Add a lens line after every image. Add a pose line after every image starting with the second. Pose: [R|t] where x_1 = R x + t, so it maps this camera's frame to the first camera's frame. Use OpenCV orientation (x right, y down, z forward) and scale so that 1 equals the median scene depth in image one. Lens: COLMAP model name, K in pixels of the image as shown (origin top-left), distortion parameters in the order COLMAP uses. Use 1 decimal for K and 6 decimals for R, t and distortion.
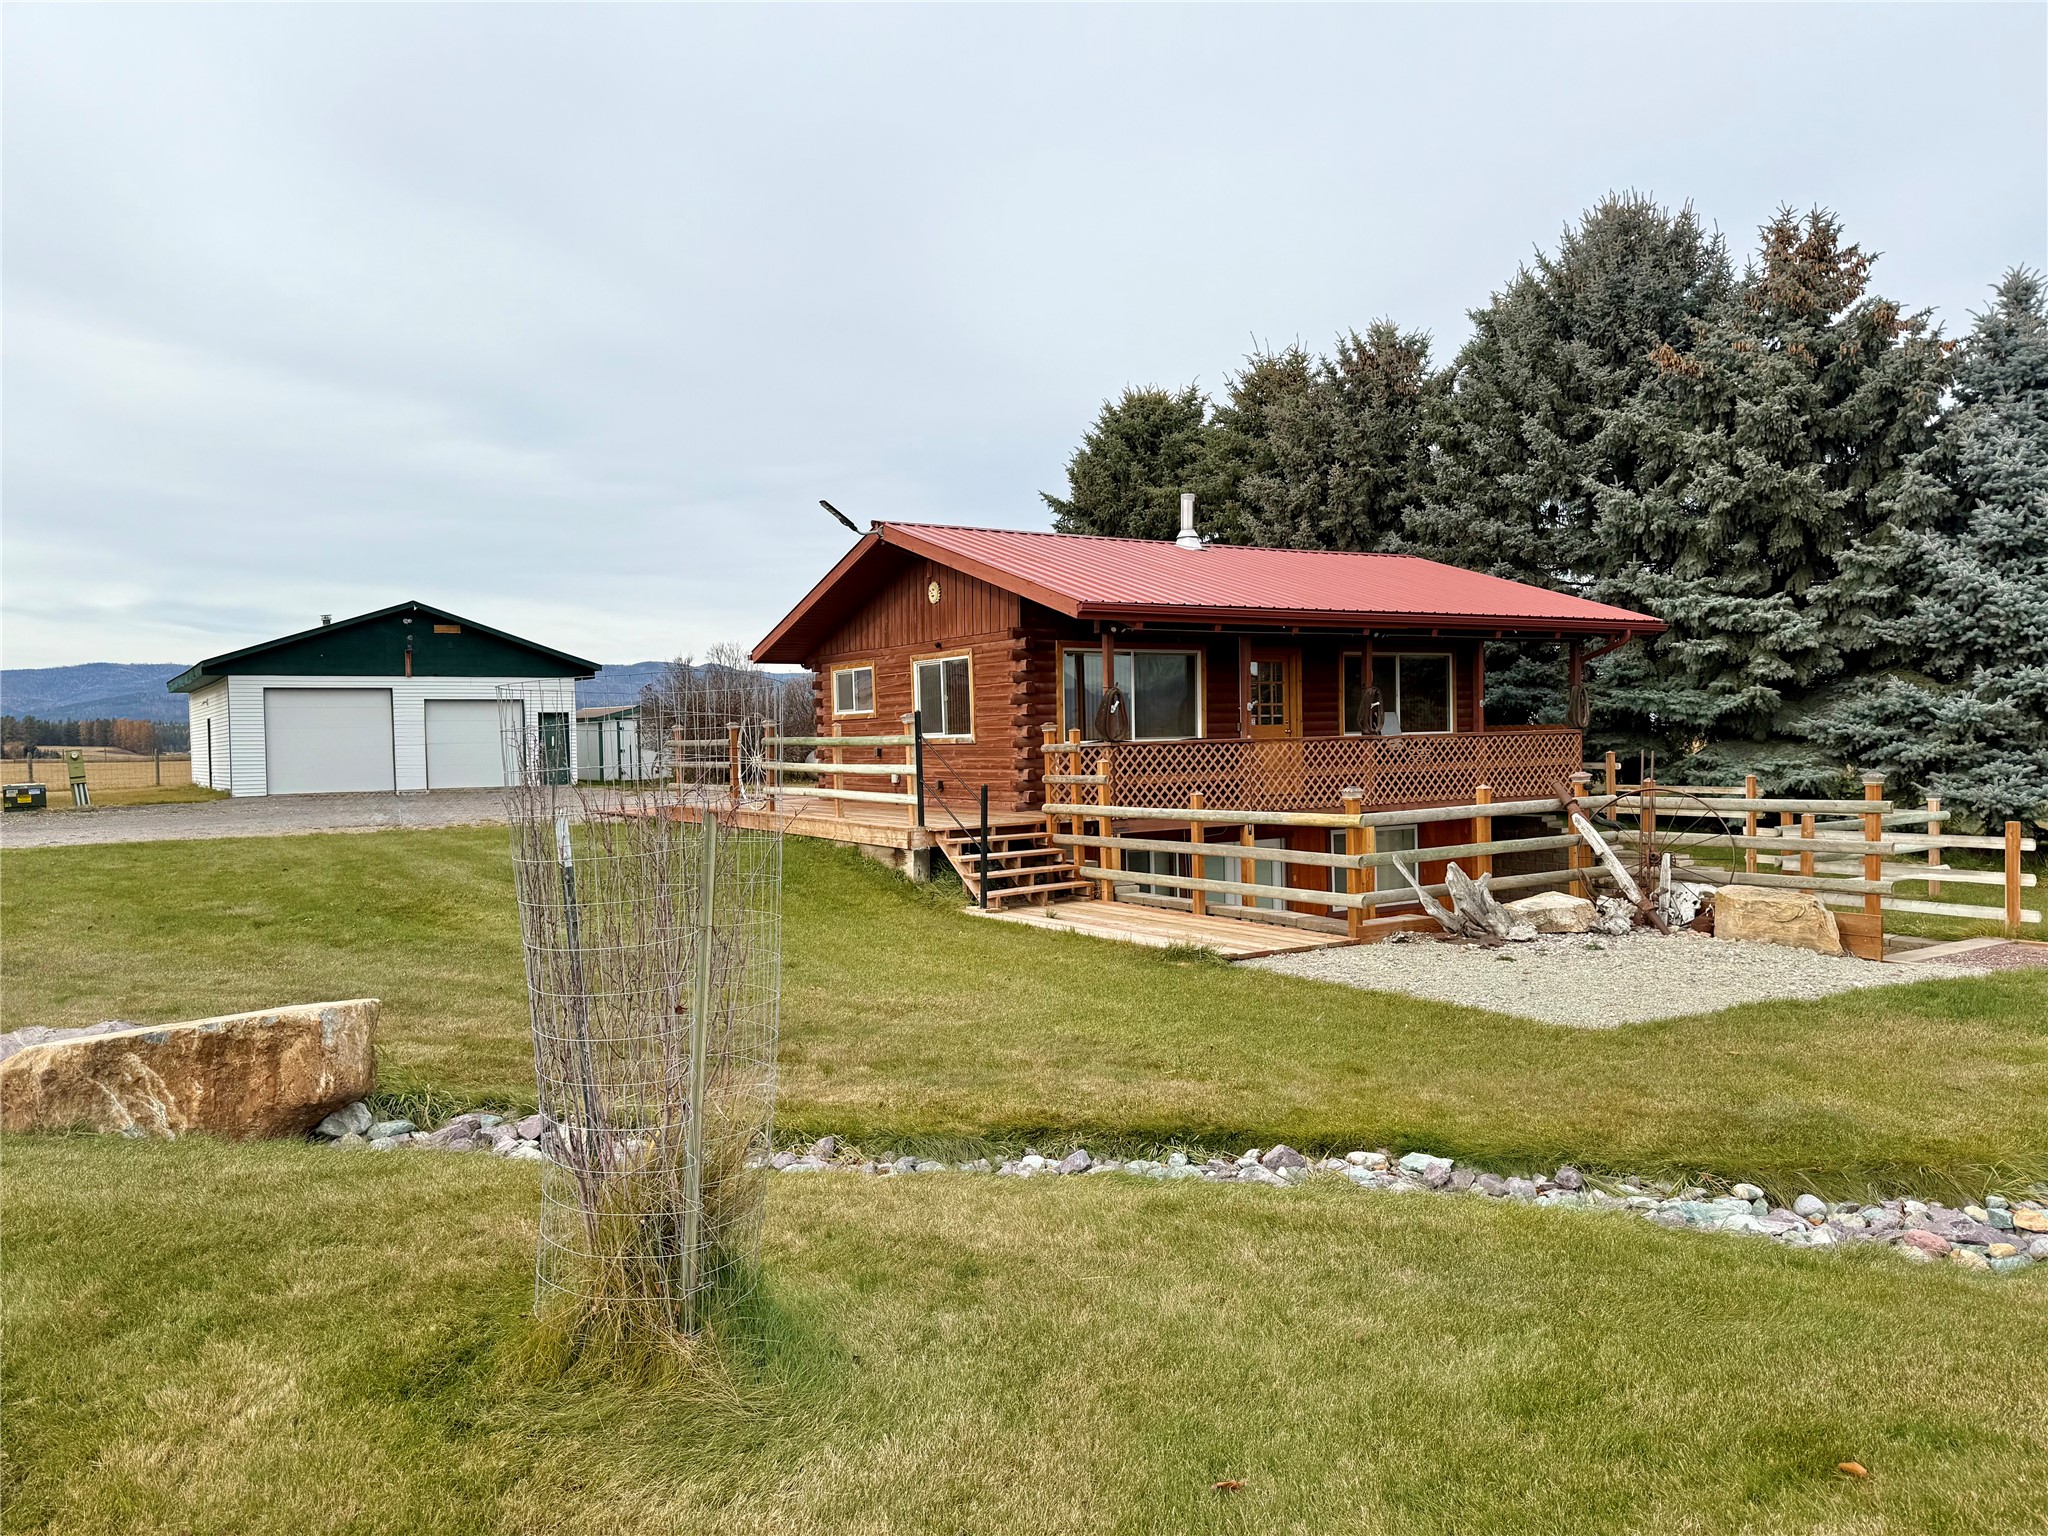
lens RADIAL K [[1636.5, 0, 986.4], [0, 1636.5, 776.9], [0, 0, 1]] dist [0.016843, -0.030355]
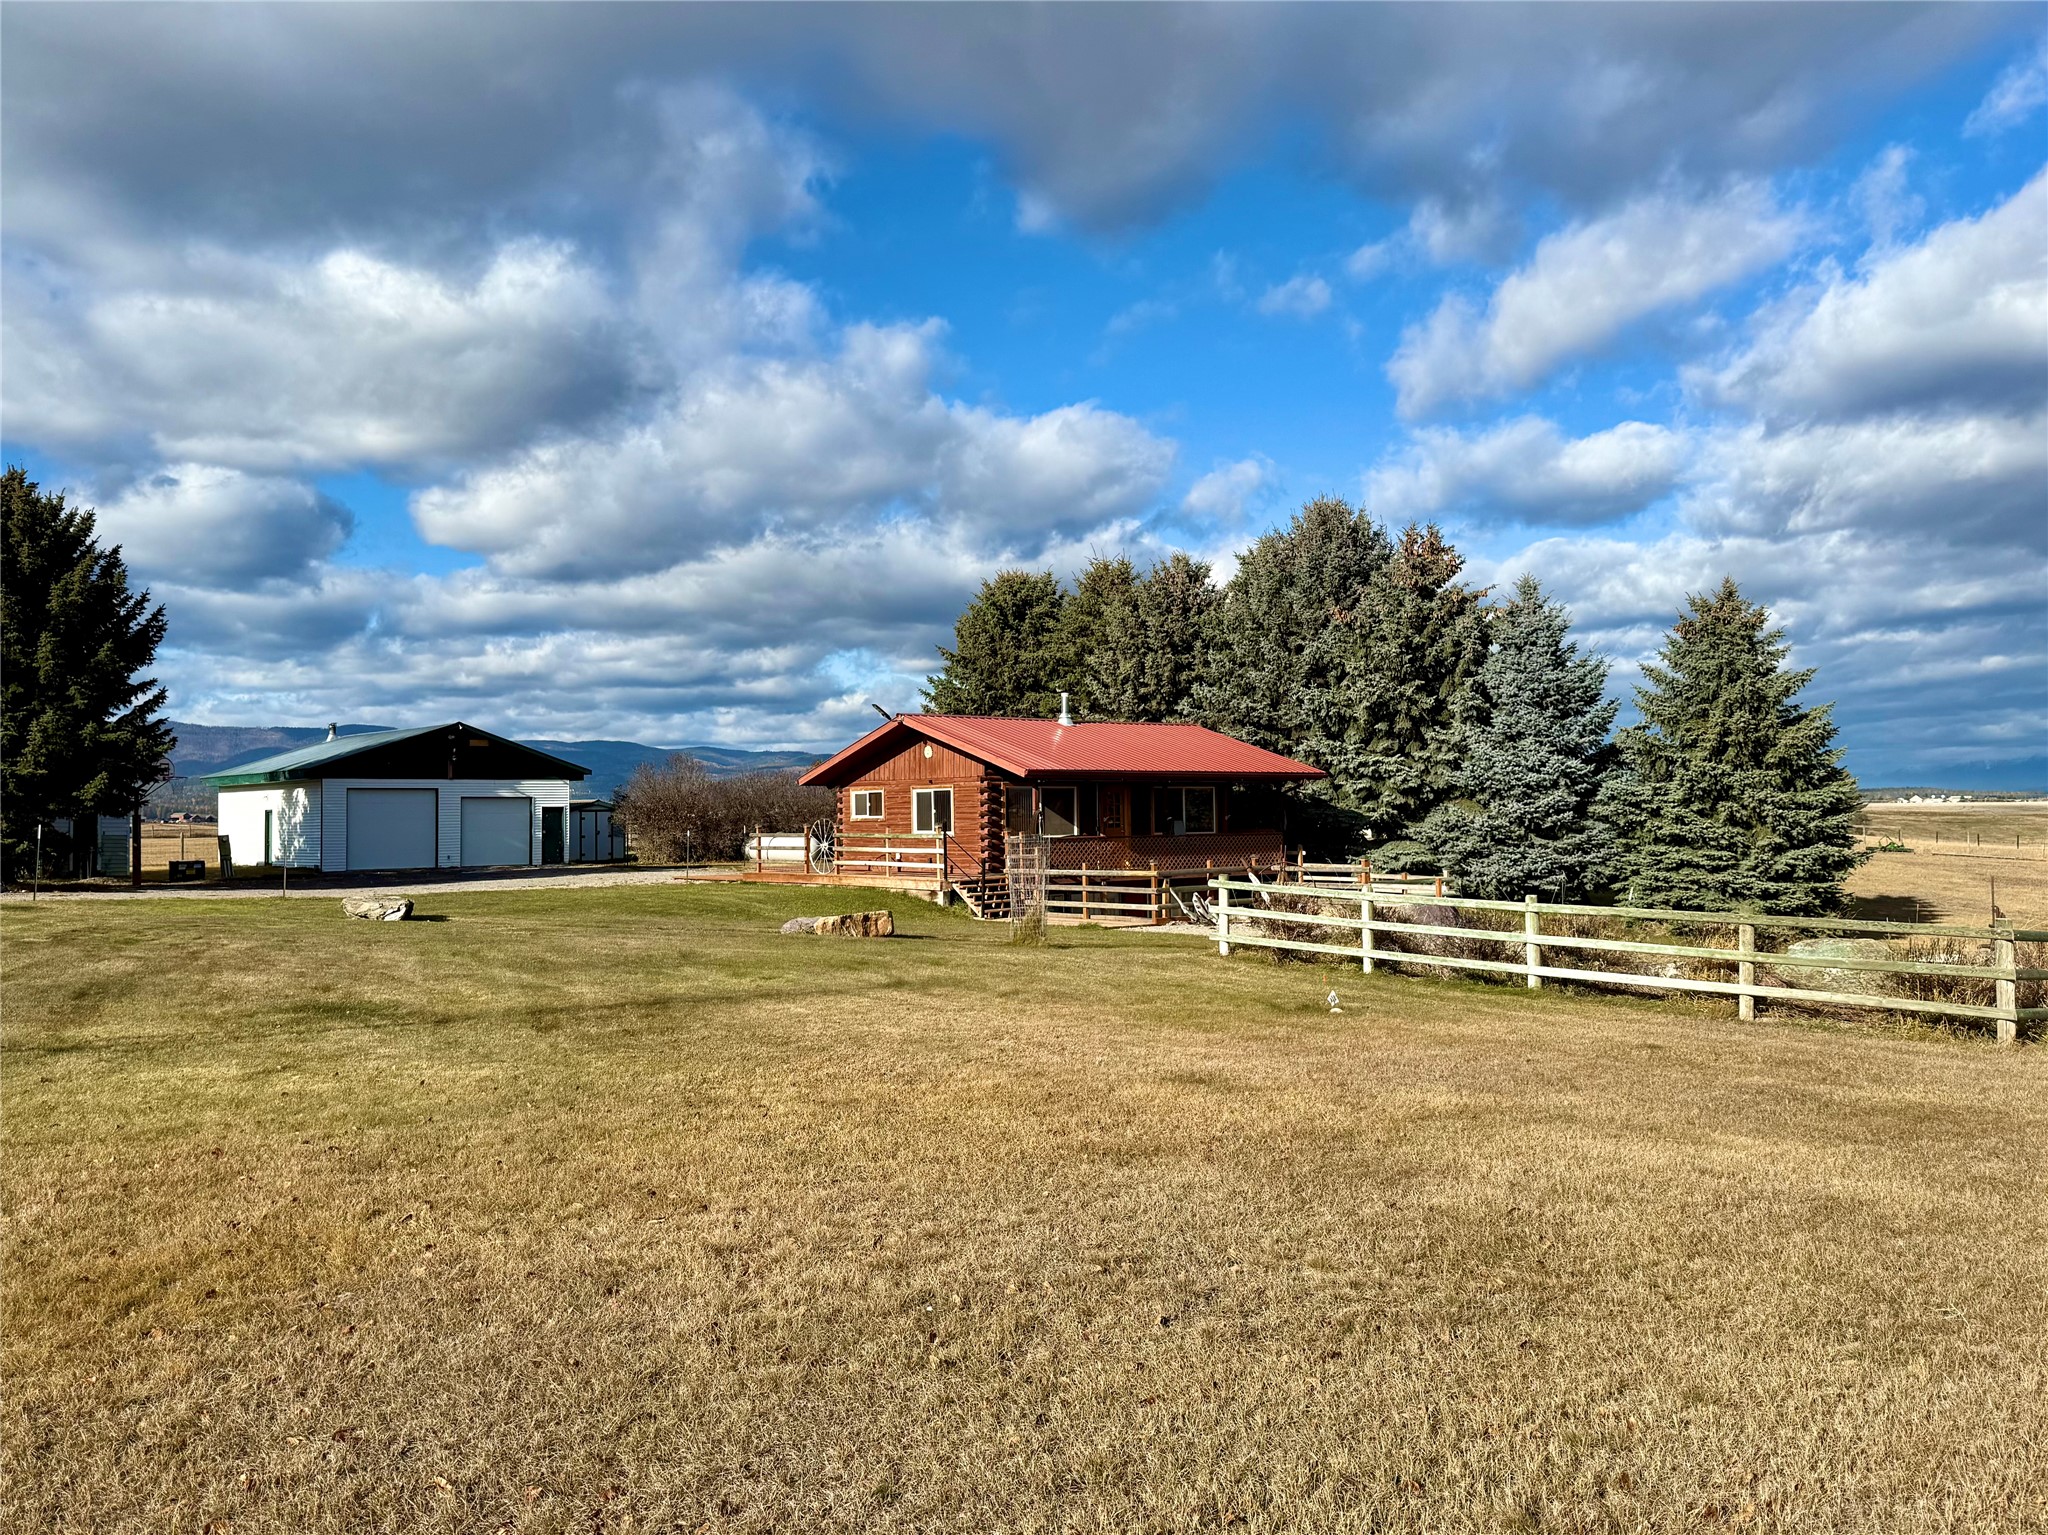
lens RADIAL K [[1756.3, 0, 1014.7], [0, 1756.3, 703.5], [0, 0, 1]] dist [0.099210, -0.000775]
pose [[0.991508, 0.018373, 0.128742, -0.161550], [-0.006686, 0.995863, -0.090622, 0.006931], [-0.129875, 0.088992, 0.987529, -0.793612]]
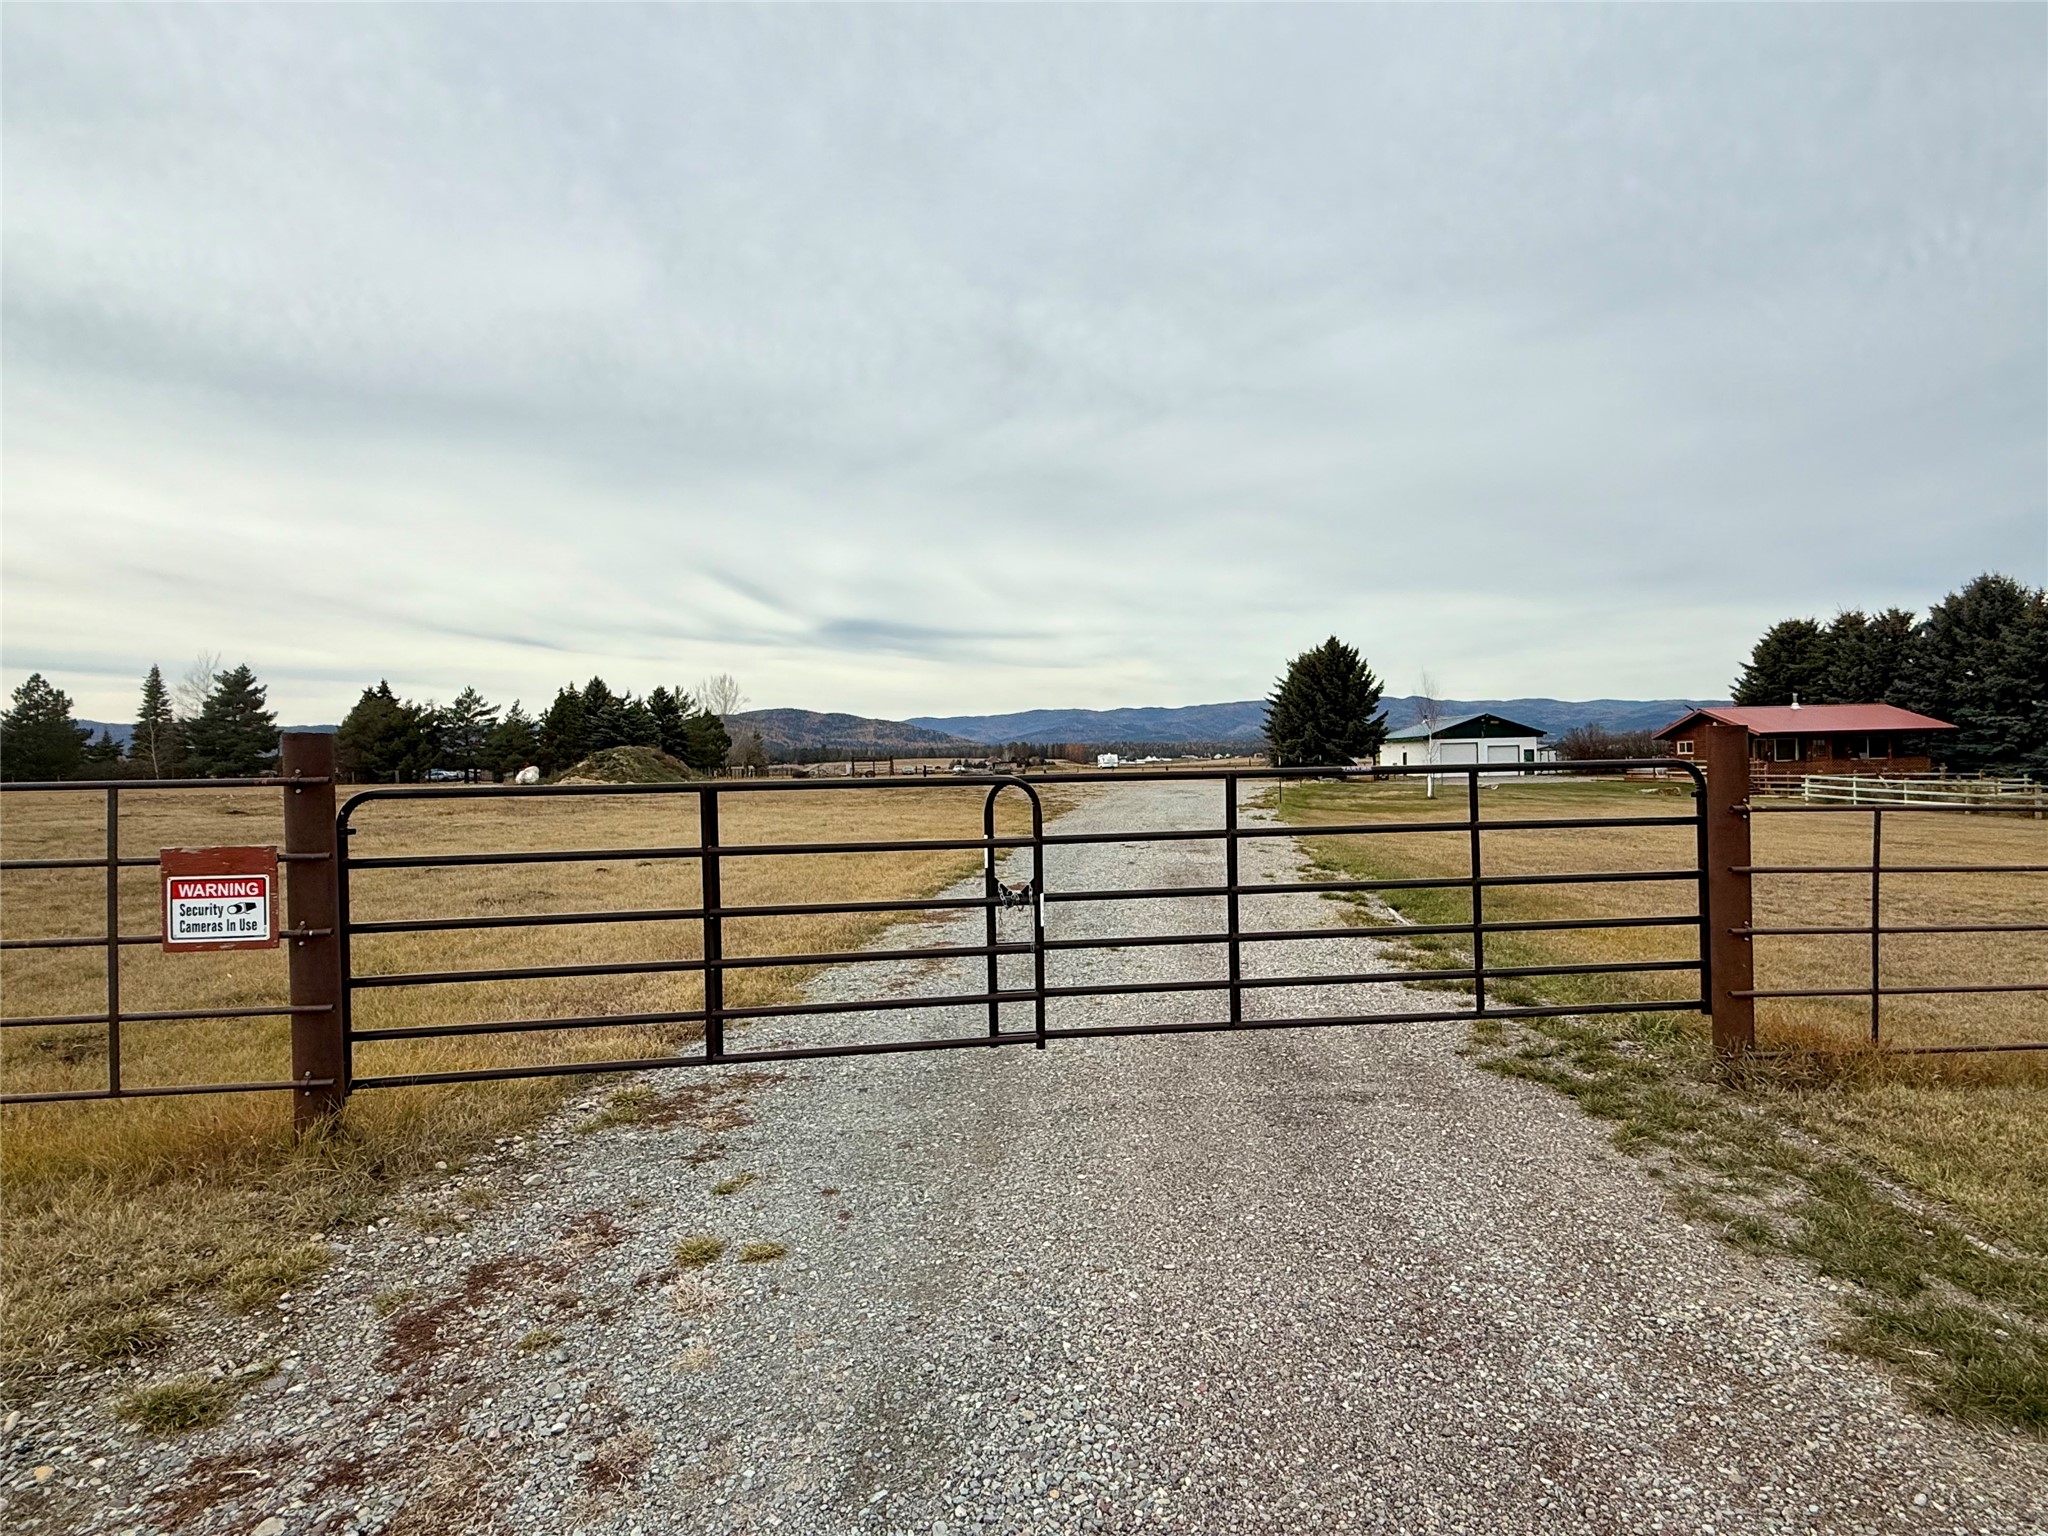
lens RADIAL K [[1008.3, 0, 1023.2], [0, 1008.3, 764.7], [0, 0, 1]] dist [0.000135, -0.000389]
pose [[0.841780, 0.000036, -0.539820, -0.109519], [-0.006655, 0.999925, -0.010312, 0.021999], [0.539779, 0.012273, 0.841717, -1.770732]]
